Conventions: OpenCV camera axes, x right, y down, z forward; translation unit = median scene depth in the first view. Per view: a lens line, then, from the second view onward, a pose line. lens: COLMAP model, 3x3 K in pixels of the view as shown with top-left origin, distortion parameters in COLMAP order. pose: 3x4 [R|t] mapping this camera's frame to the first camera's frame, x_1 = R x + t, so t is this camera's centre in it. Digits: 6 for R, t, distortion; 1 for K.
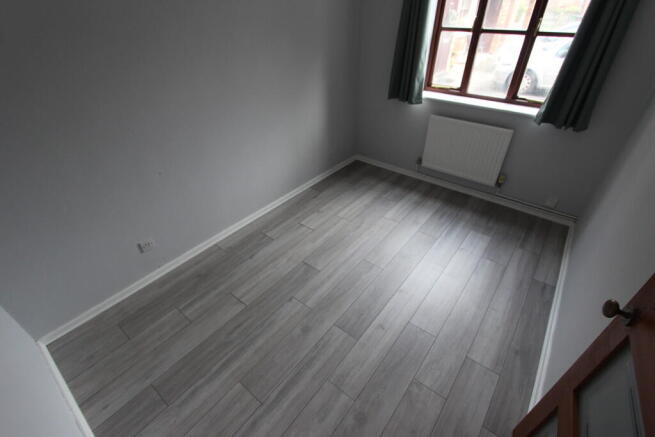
lens RADIAL K [[300.2, 0, 329.8], [0, 300.2, 222.9], [0, 0, 1]] dist [-0.011243, 0.002290]
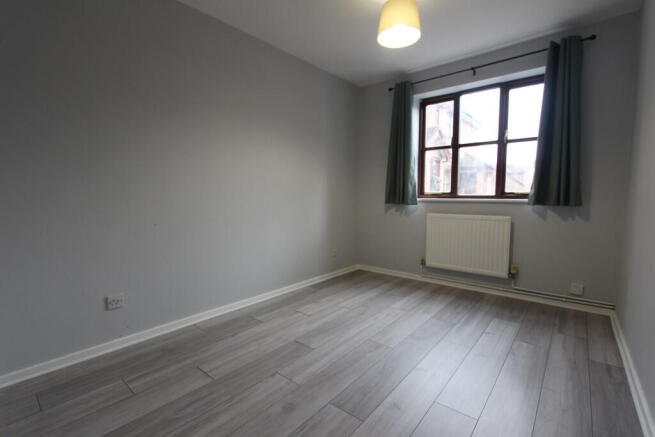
lens RADIAL K [[300.2, 0, 327.5], [0, 300.2, 215.9], [0, 0, 1]] dist [-0.011243, 0.002290]
pose [[0.999633, 0.008172, -0.025818, 0.018101], [-0.020278, 0.857784, -0.513610, 0.240505], [0.017949, 0.513945, 0.857635, 0.118466]]
